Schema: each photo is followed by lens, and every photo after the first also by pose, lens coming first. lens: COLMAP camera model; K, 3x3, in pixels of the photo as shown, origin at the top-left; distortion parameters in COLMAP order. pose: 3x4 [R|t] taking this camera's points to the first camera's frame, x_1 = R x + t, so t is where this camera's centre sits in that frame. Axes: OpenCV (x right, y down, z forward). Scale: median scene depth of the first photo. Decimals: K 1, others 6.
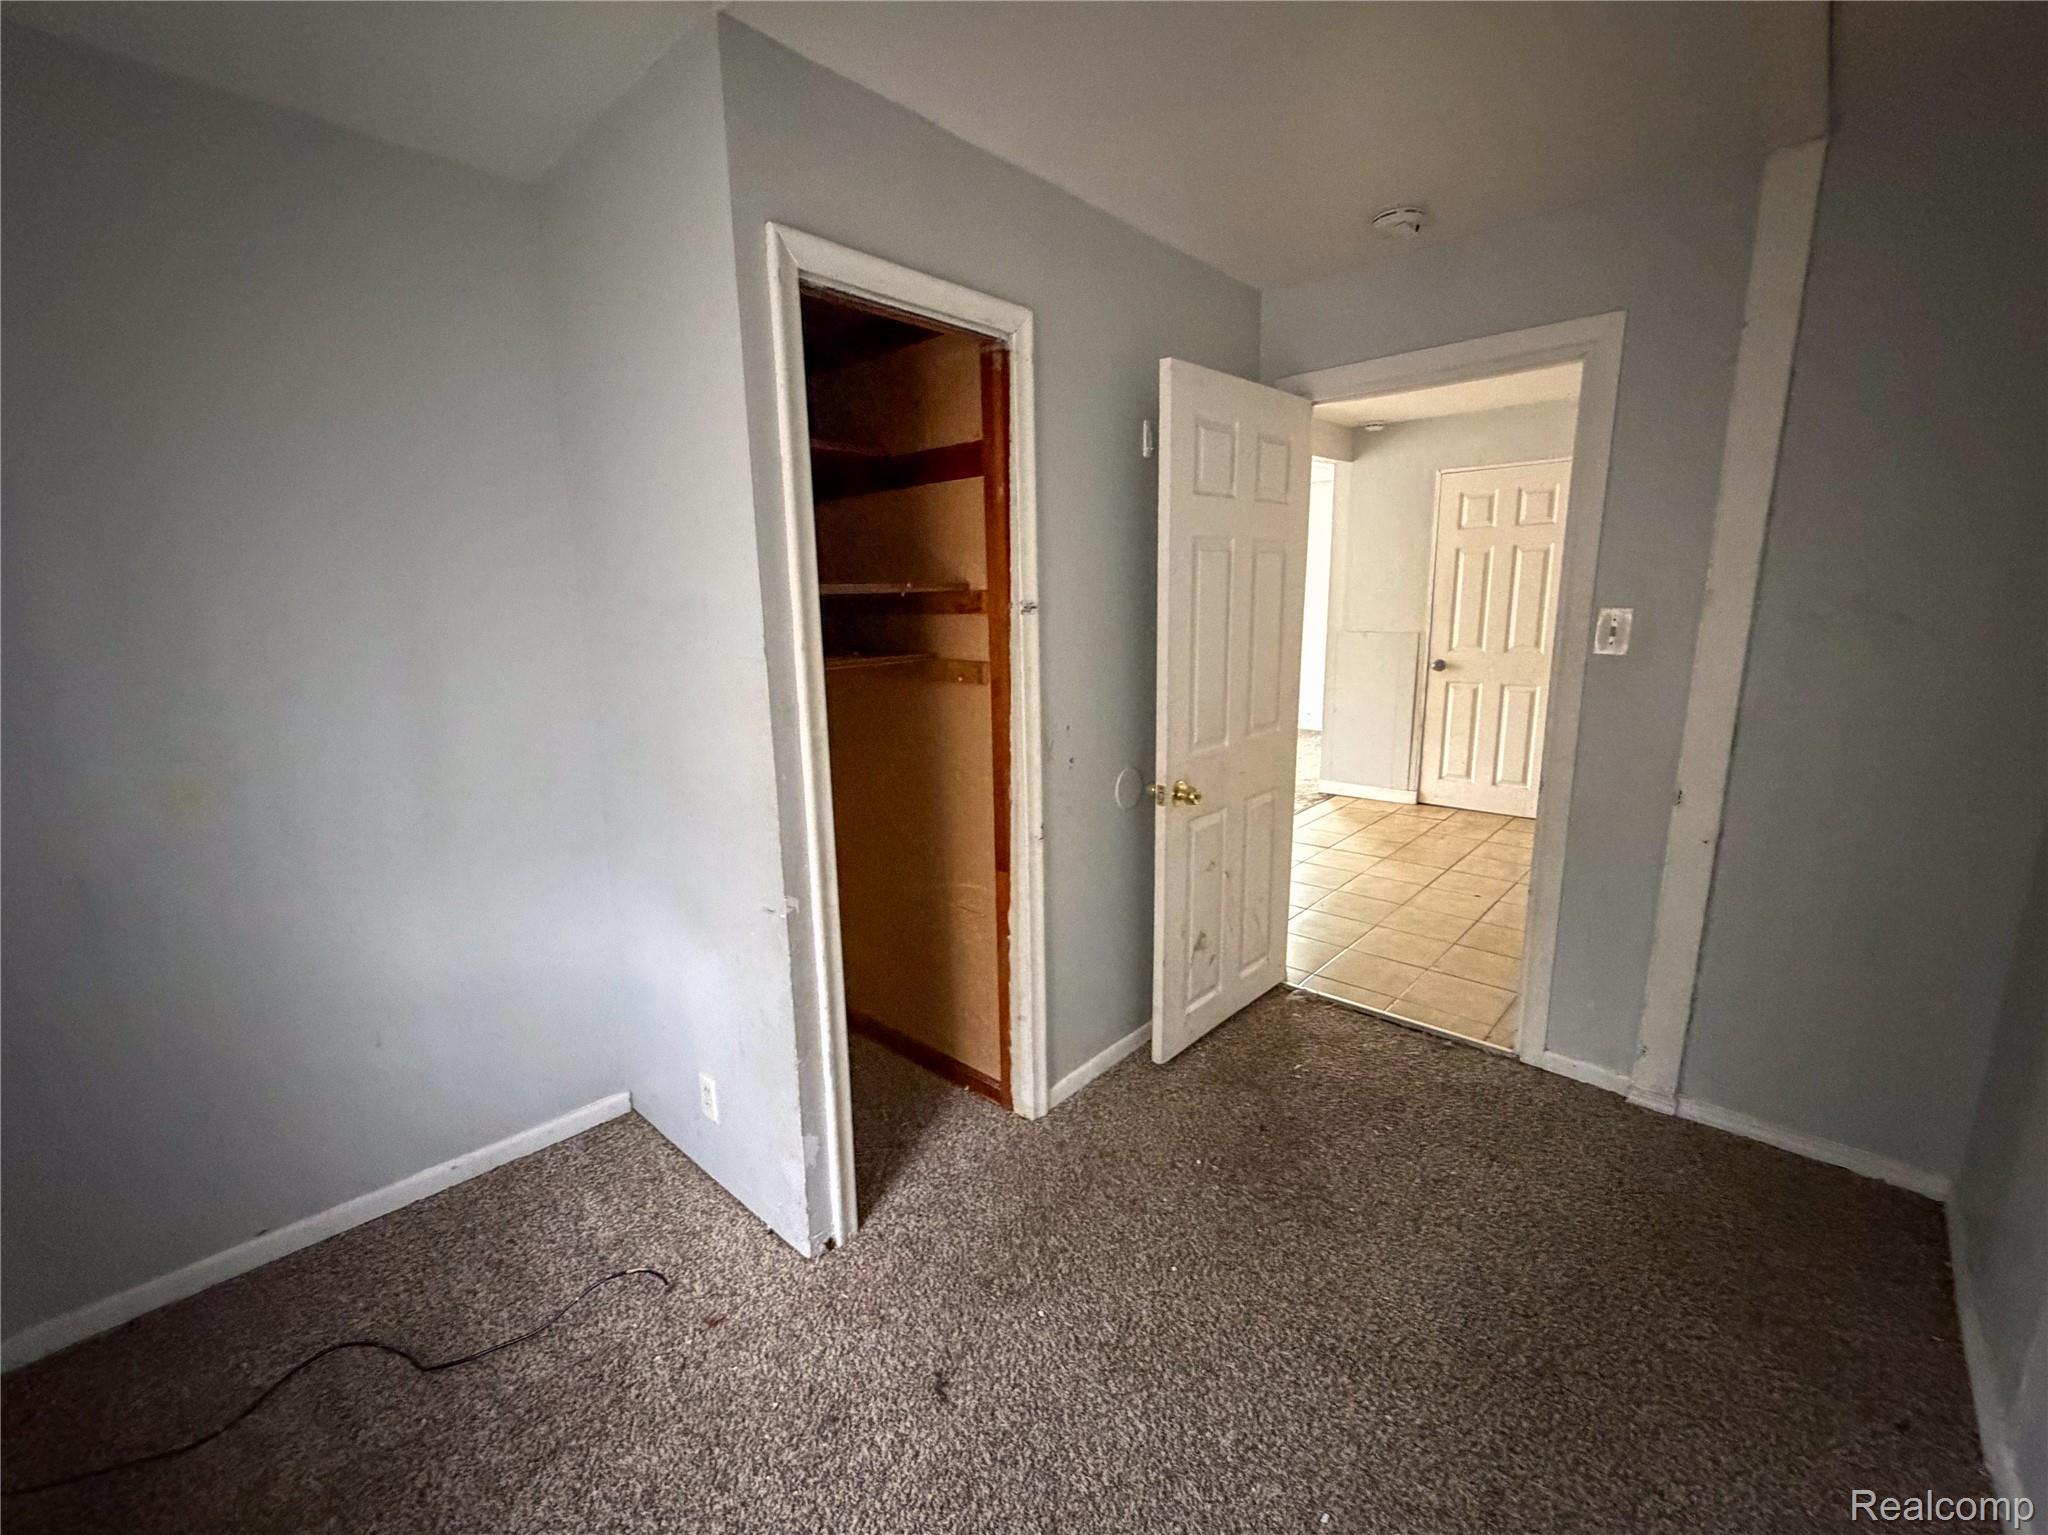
lens RADIAL K [[855.8, 0, 1024.0], [0, 855.8, 767.5], [0, 0, 1]] dist [-0.000461, 0.000008]
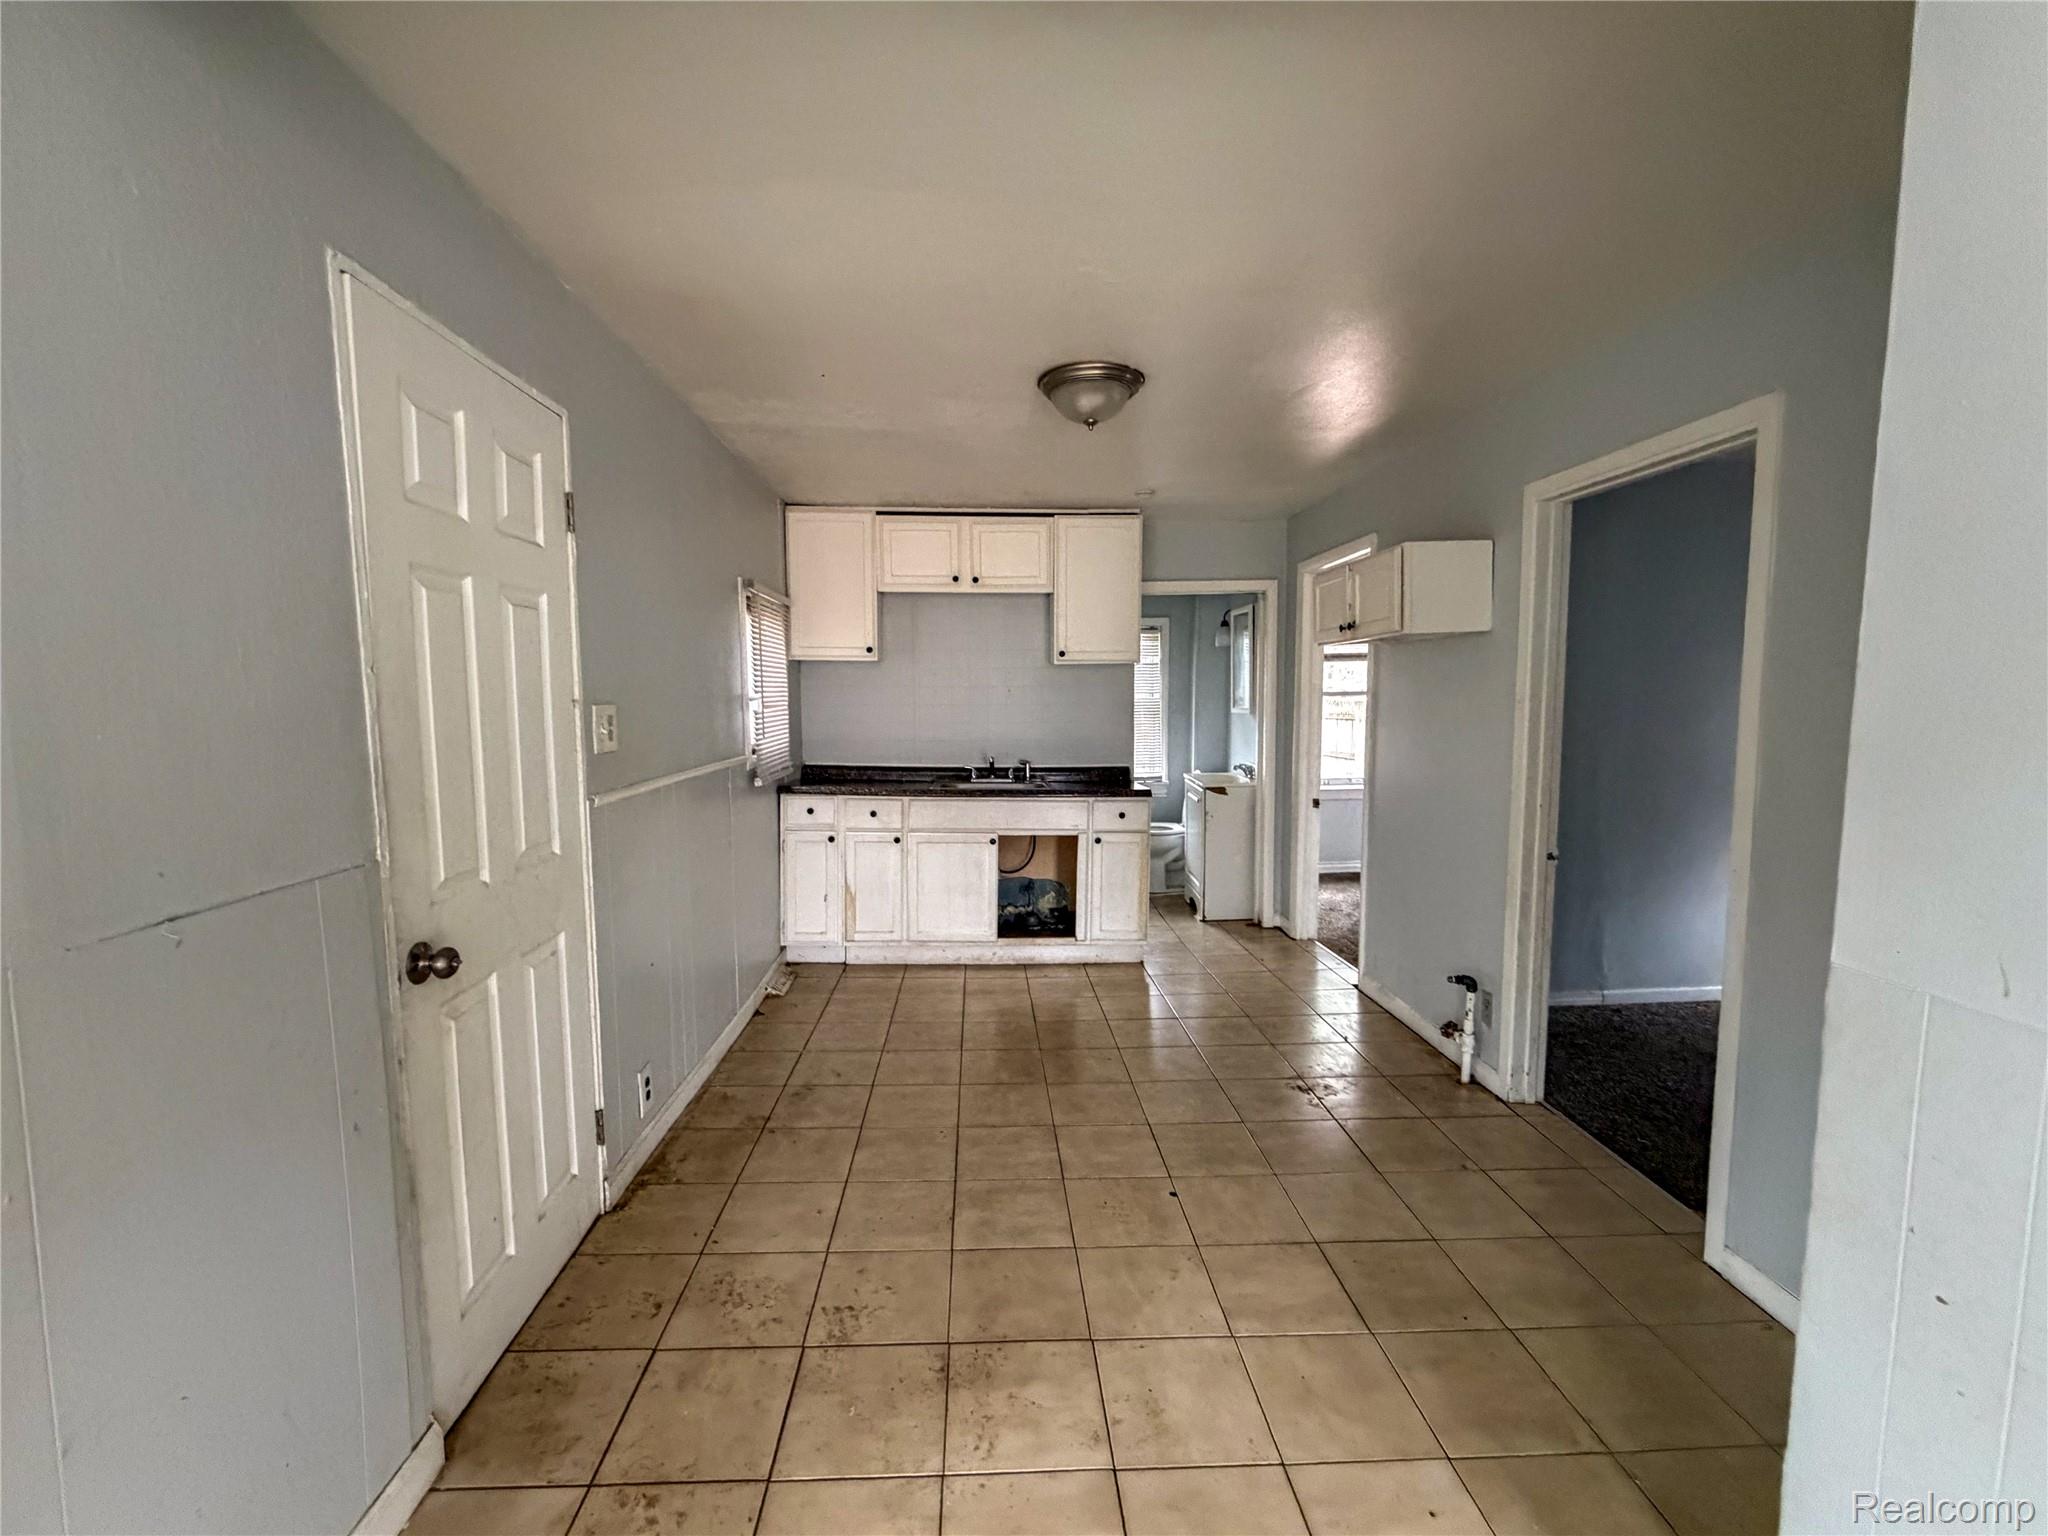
lens RADIAL K [[844.2, 0, 1003.8], [0, 844.2, 768.8], [0, 0, 1]] dist [-0.003384, -0.000011]
pose [[-0.701813, -0.031414, 0.711669, 0.152070], [0.162321, 0.965694, 0.202700, -0.217986], [-0.693622, 0.257776, -0.672637, 1.083133]]
